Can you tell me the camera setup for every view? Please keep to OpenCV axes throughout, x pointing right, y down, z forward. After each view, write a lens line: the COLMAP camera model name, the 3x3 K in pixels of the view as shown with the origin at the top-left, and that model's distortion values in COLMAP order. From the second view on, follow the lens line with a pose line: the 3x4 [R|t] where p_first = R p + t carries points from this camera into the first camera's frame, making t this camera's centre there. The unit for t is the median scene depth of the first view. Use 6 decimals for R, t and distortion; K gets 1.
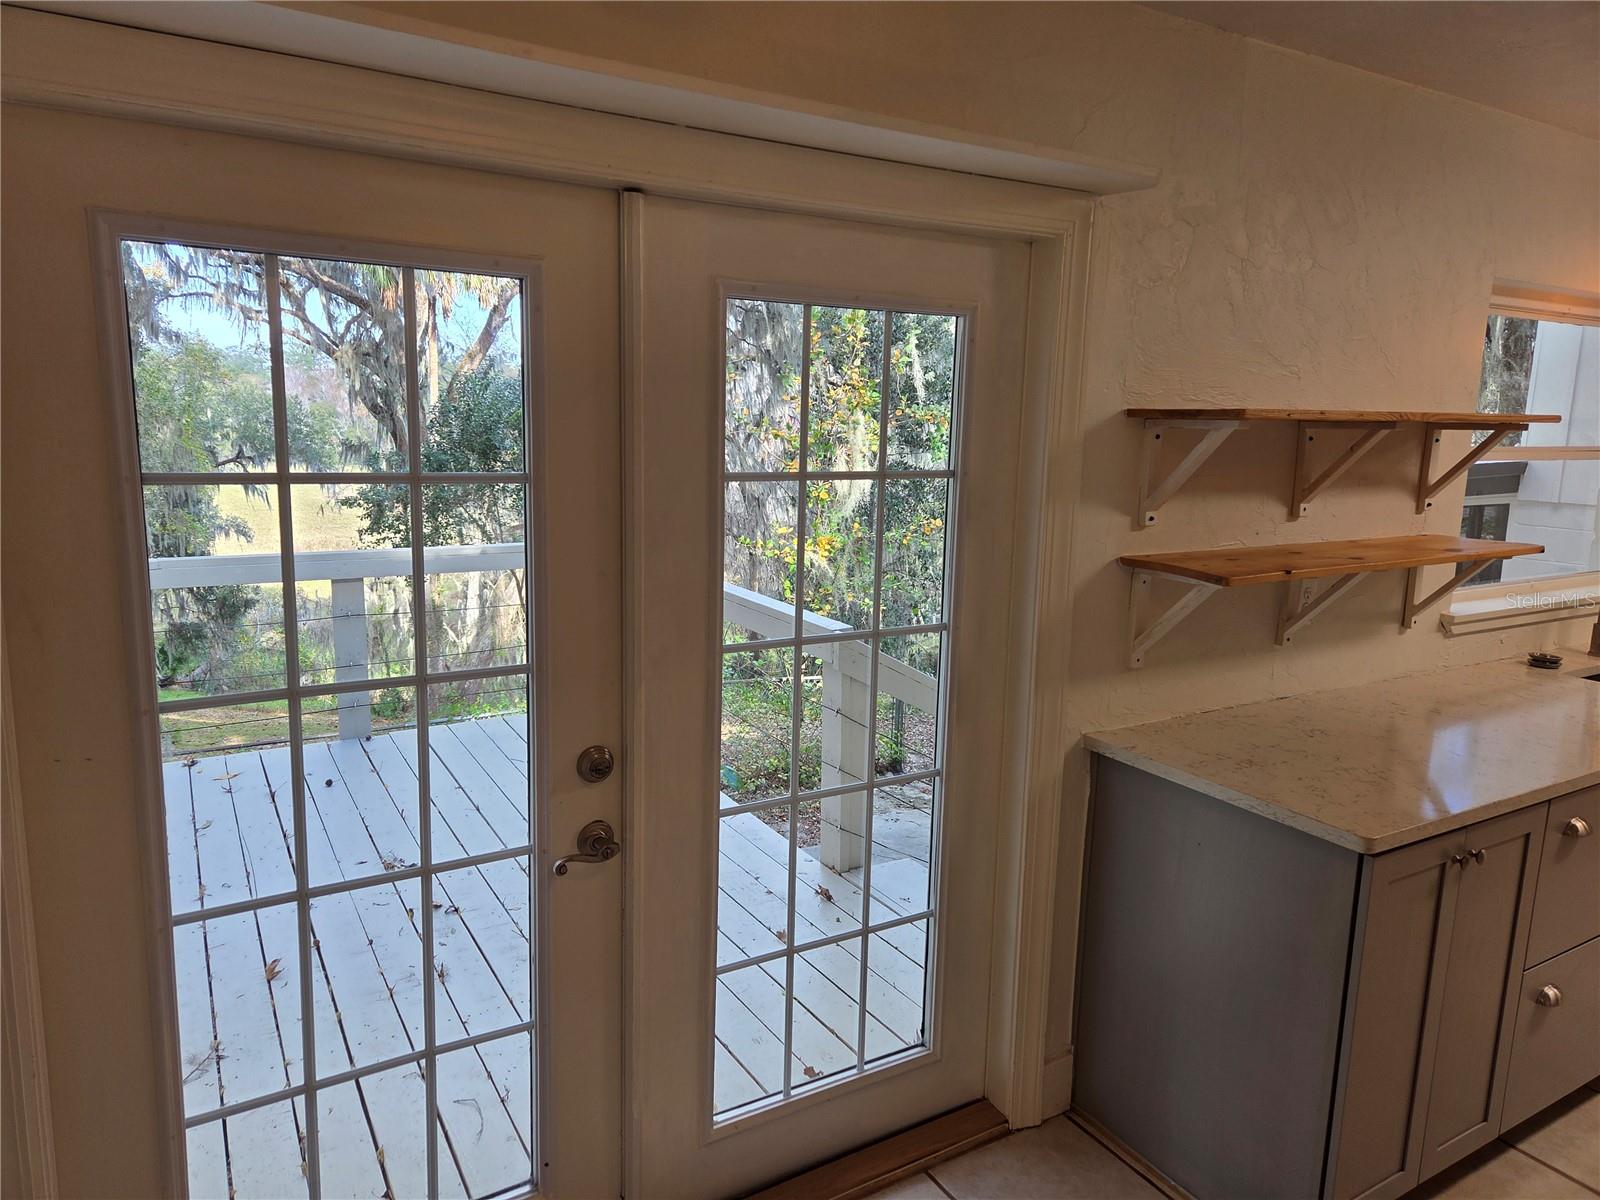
lens RADIAL K [[1061.6, 0, 800.0], [0, 1061.6, 600.0], [0, 0, 1]] dist [0.071962, -0.063124]
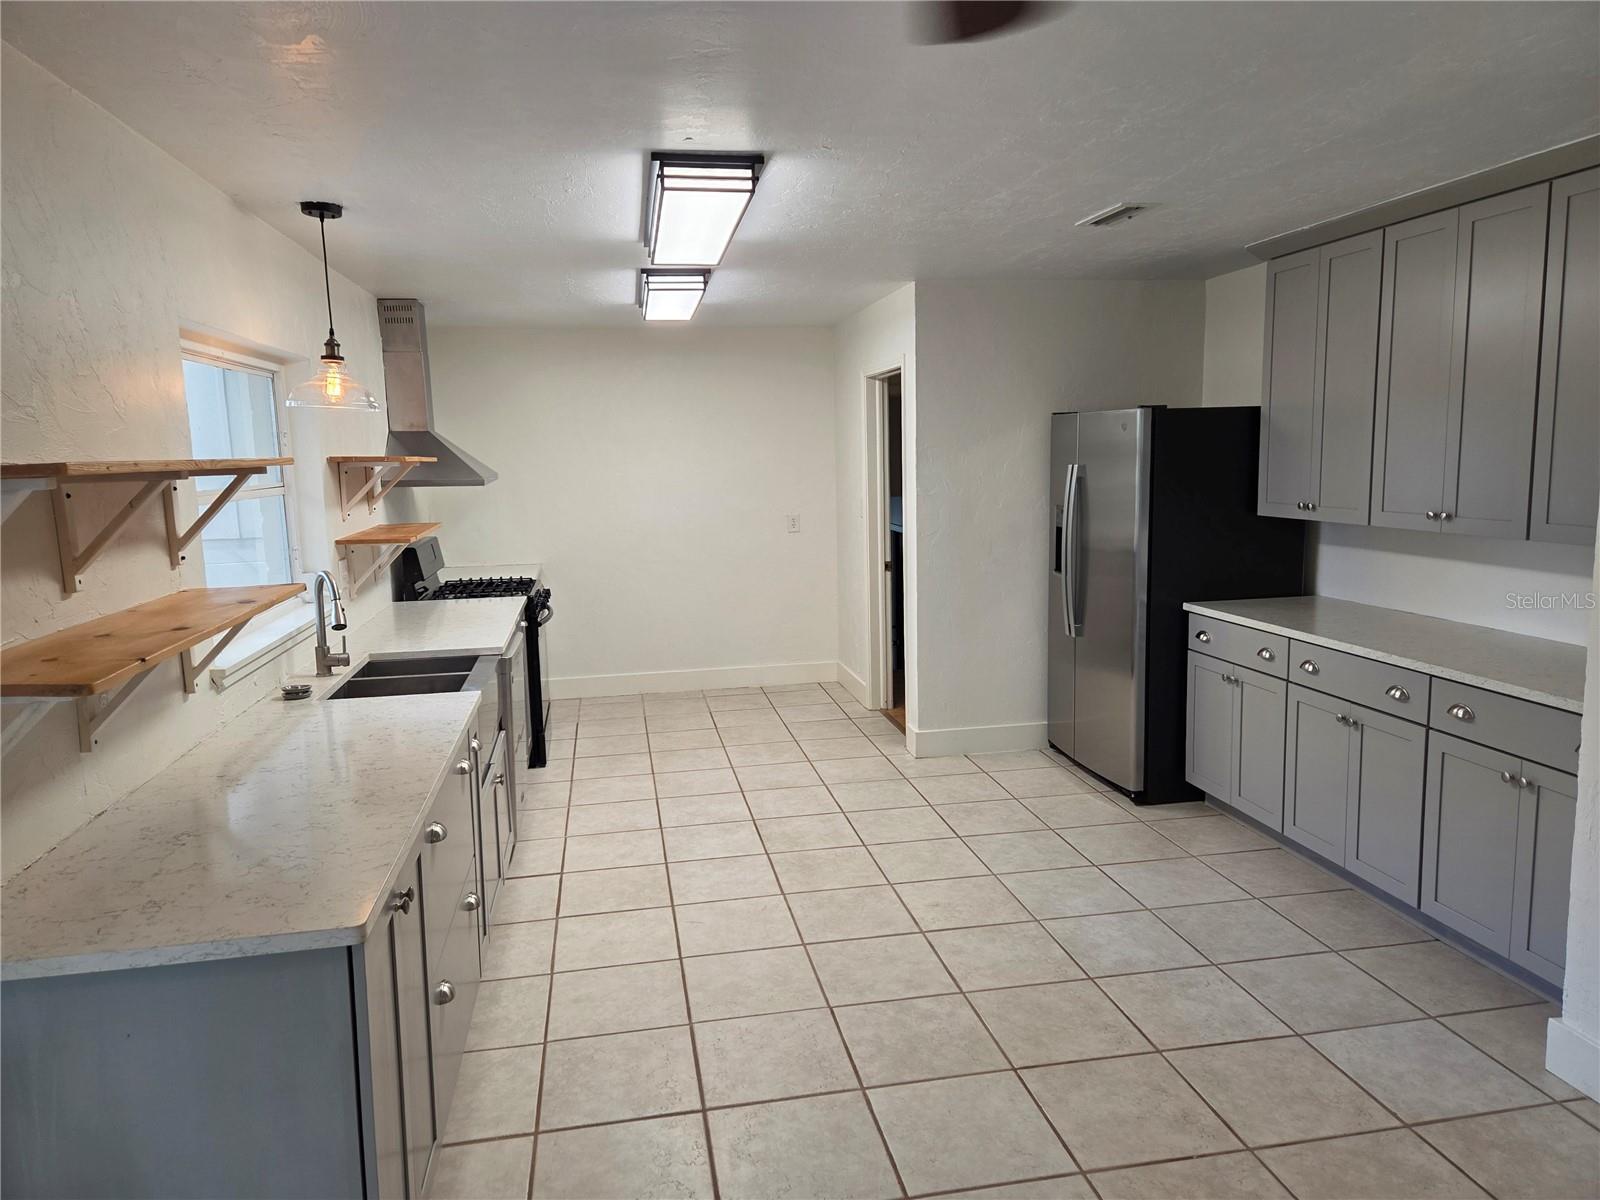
lens RADIAL K [[1061.6, 0, 800.0], [0, 1061.6, 600.0], [0, 0, 1]] dist [0.071962, -0.063124]
pose [[0.351806, -0.162062, 0.921937, -0.091677], [0.194930, 0.975991, 0.097180, -0.042575], [-0.915551, 0.145525, 0.374951, 0.189879]]
